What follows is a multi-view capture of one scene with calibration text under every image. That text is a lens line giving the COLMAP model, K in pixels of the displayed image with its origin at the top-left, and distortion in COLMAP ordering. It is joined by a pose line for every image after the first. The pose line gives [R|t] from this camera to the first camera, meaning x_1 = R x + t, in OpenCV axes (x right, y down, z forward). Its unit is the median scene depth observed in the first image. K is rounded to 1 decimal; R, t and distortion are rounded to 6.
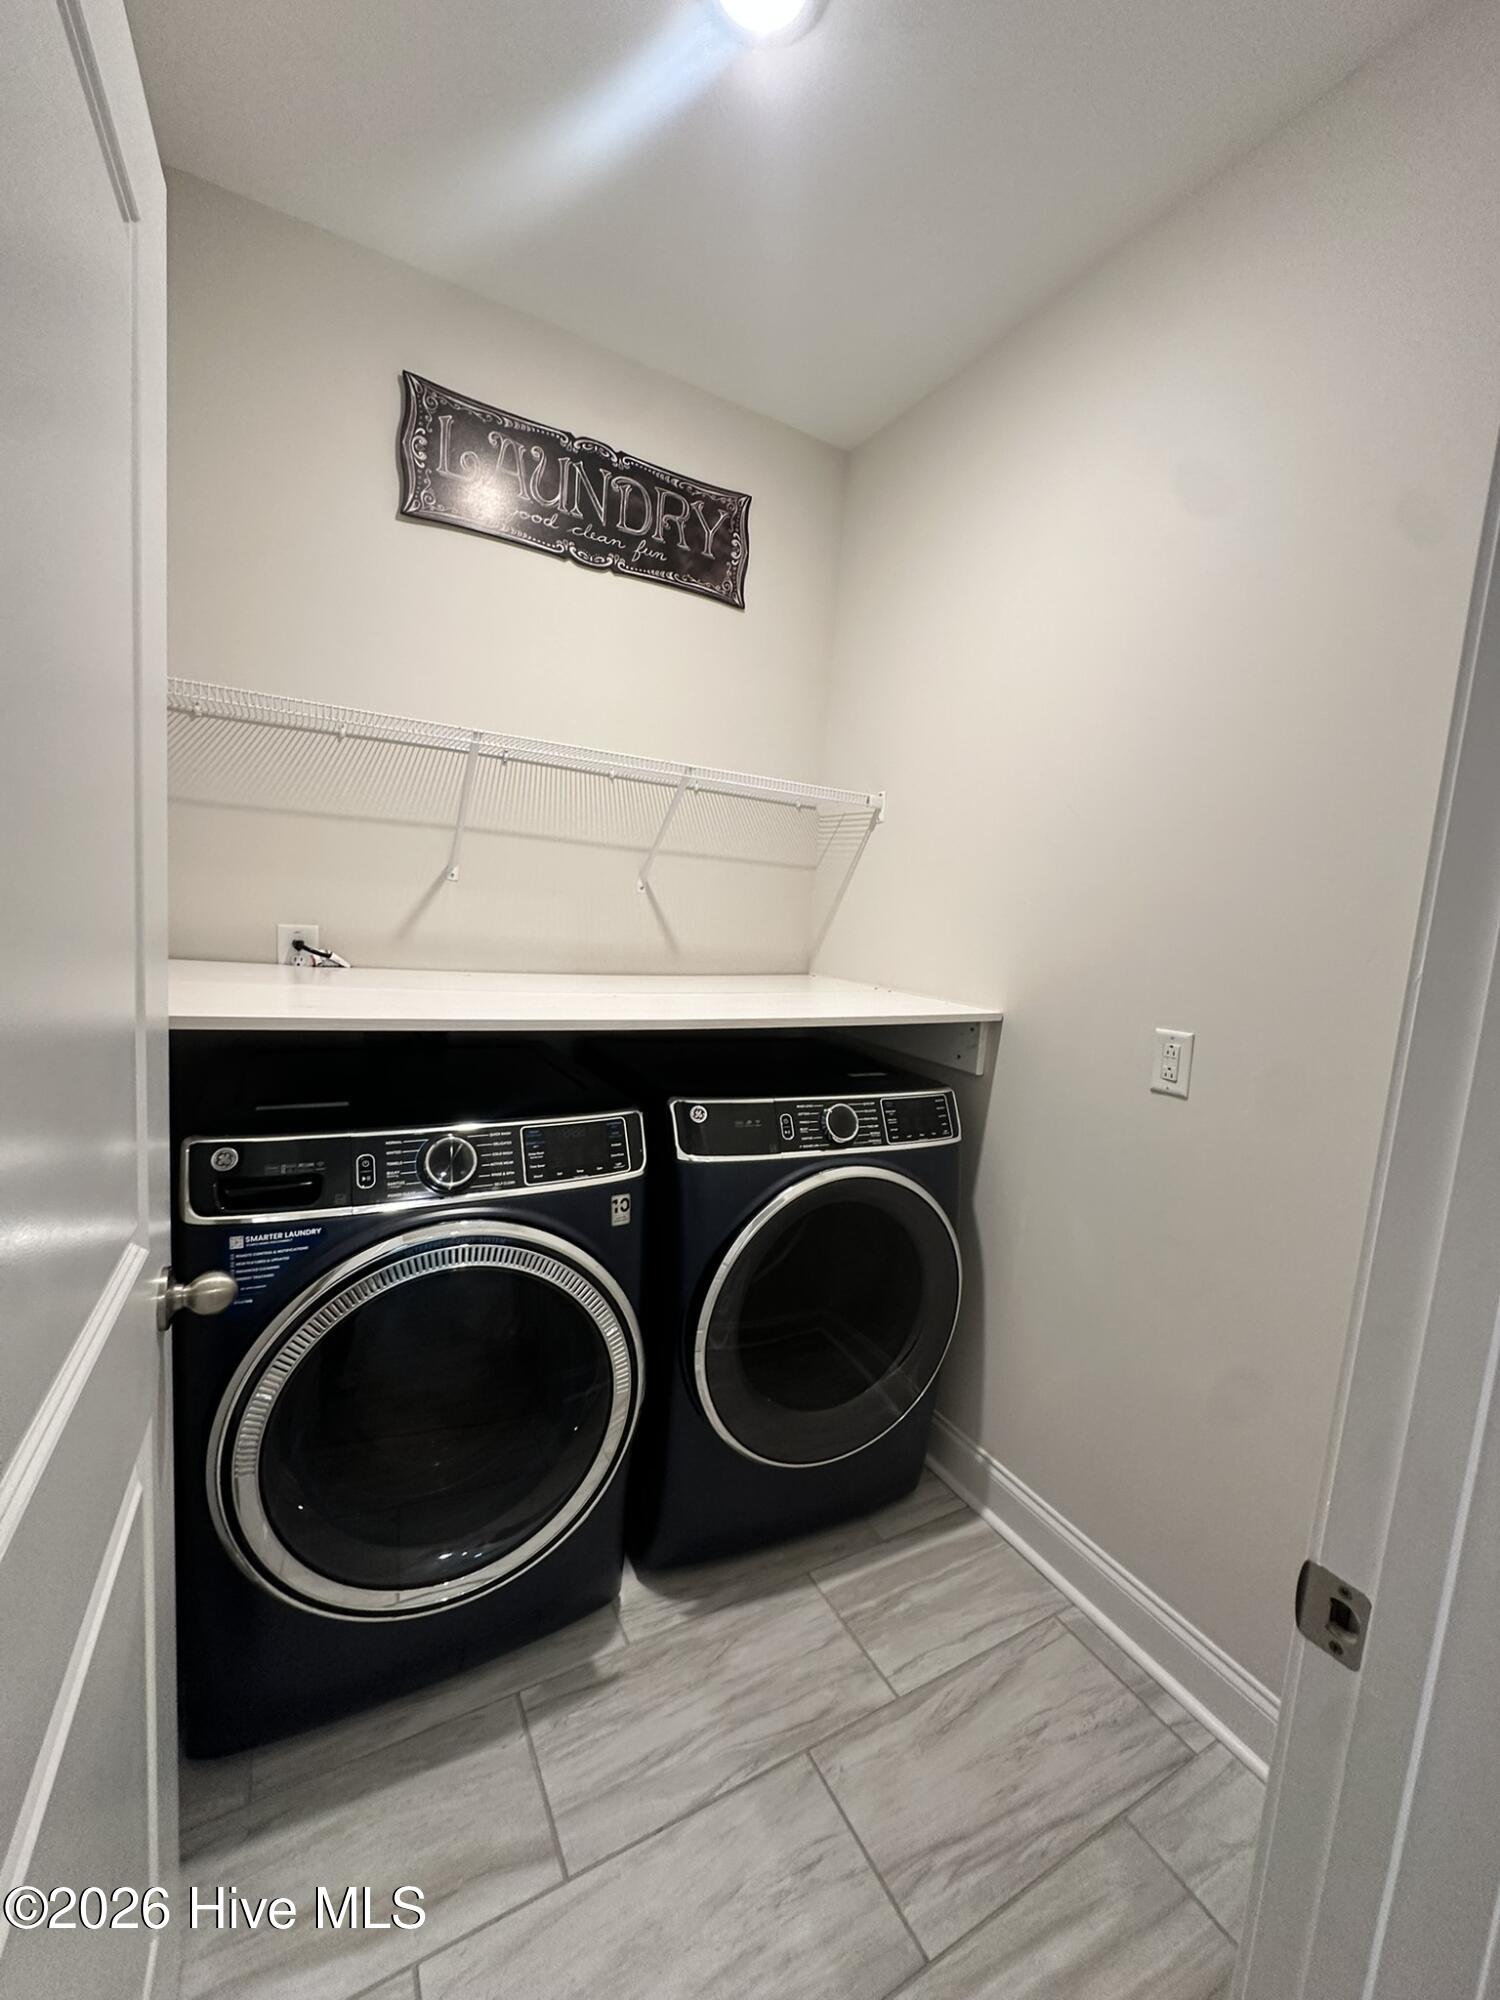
lens RADIAL K [[798.3, 0, 751.2], [0, 798.3, 1000.1], [0, 0, 1]] dist [0.002356, 0.000124]
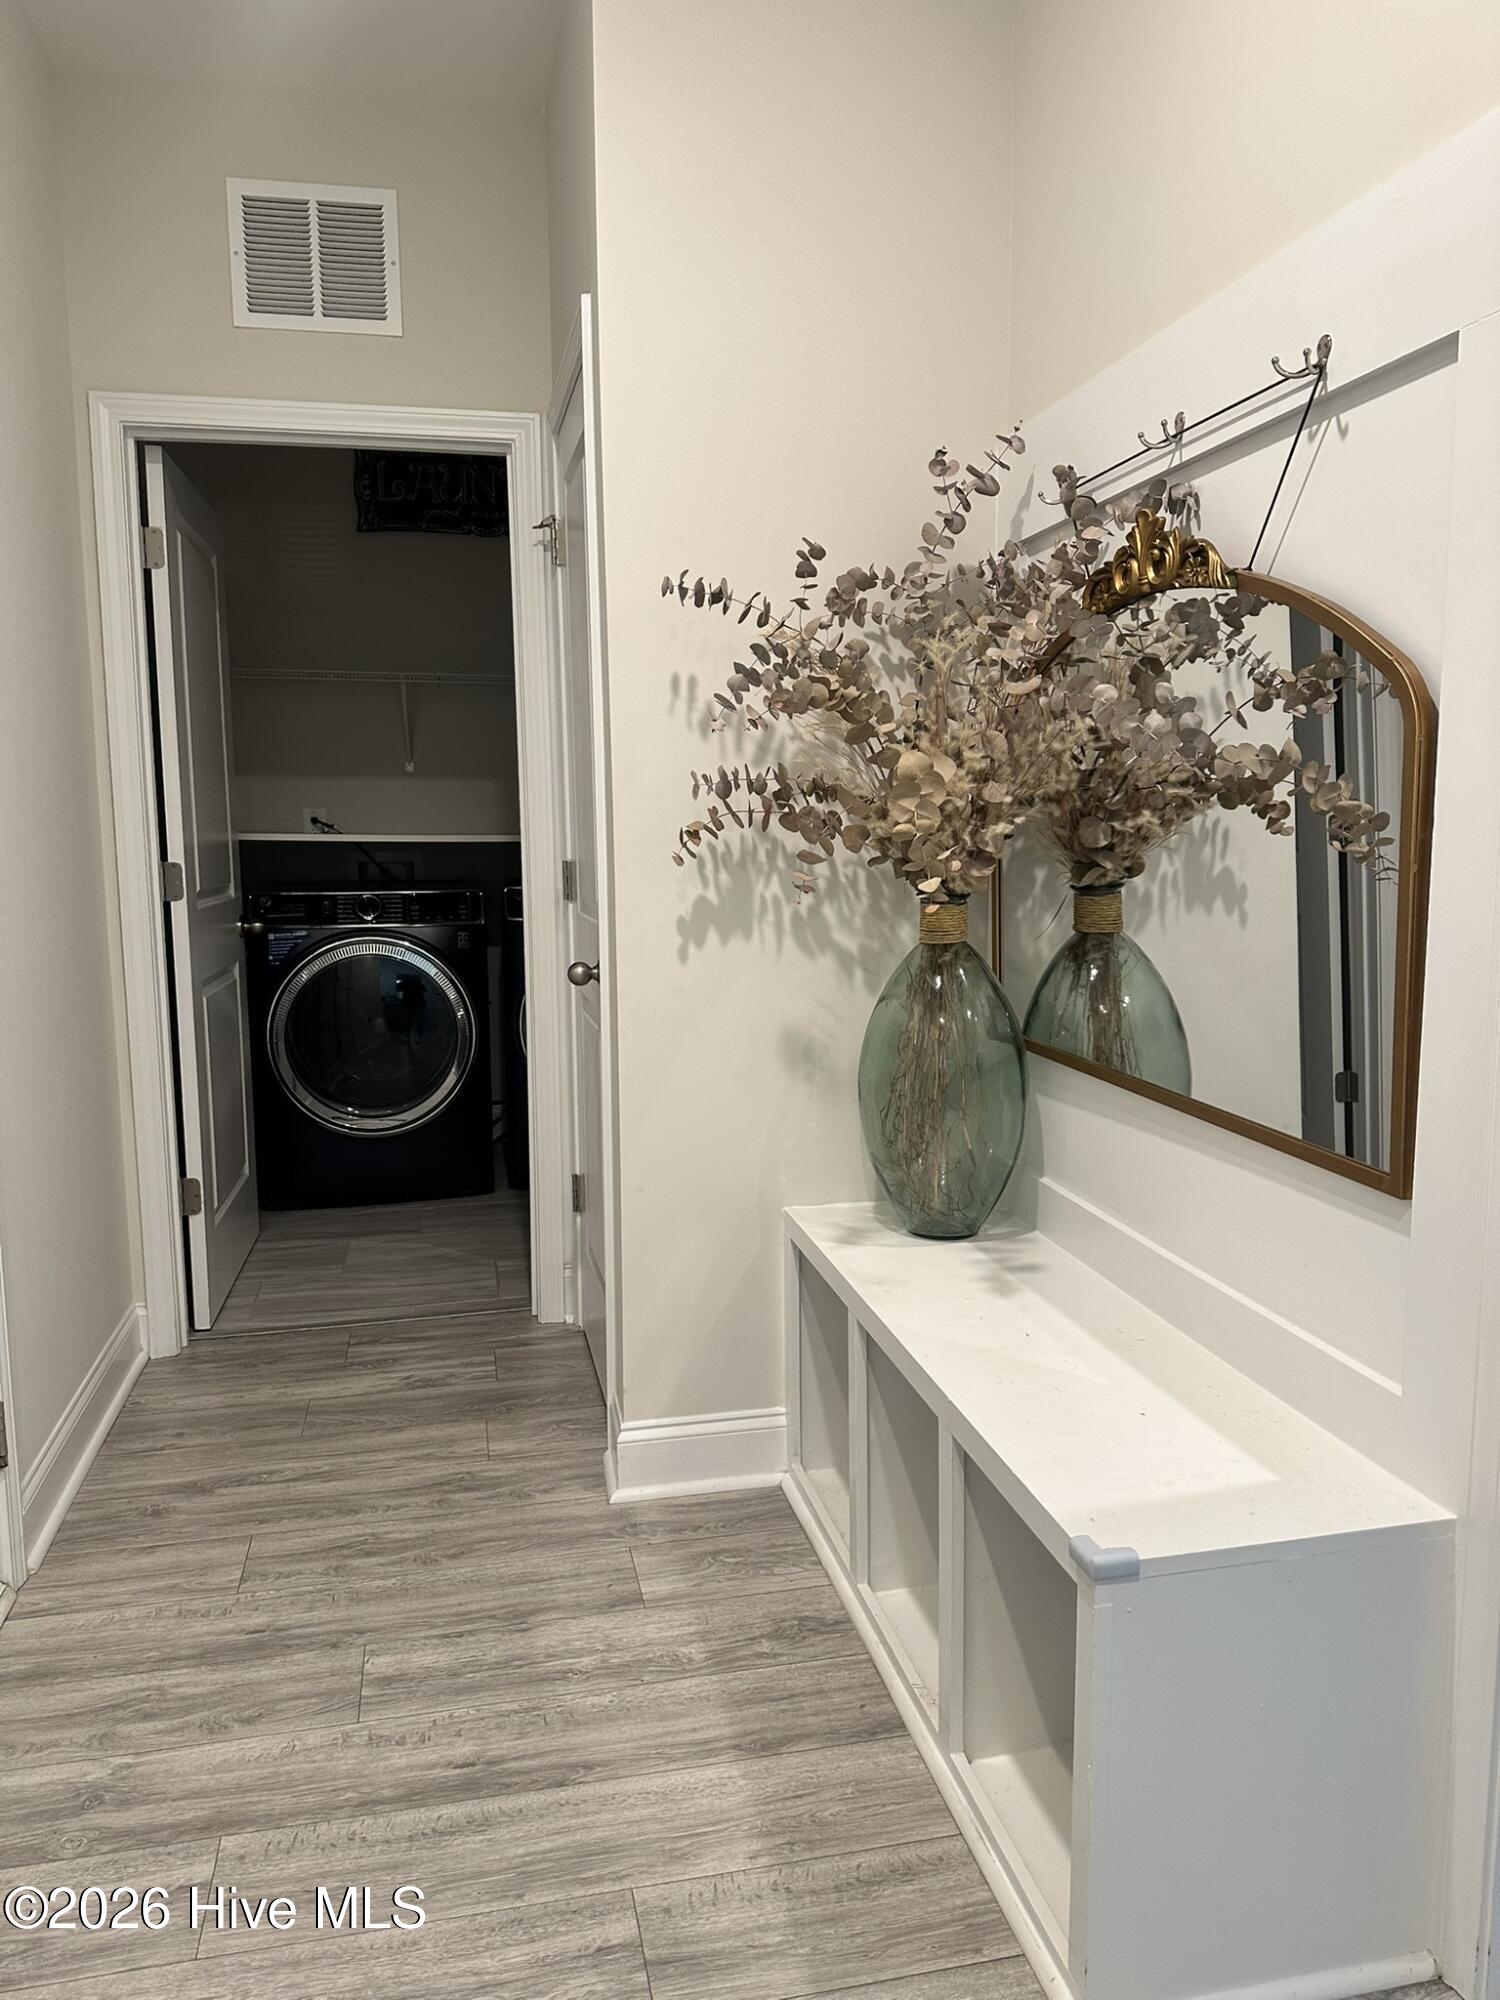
lens RADIAL K [[1411.0, 0, 749.3], [0, 1411.0, 995.9], [0, 0, 1]] dist [0.039278, 0.001597]
pose [[0.953037, -0.053740, -0.298048, 1.035953], [0.051120, 0.998555, -0.016583, 0.358952], [0.298509, 0.000567, 0.954407, -1.367257]]
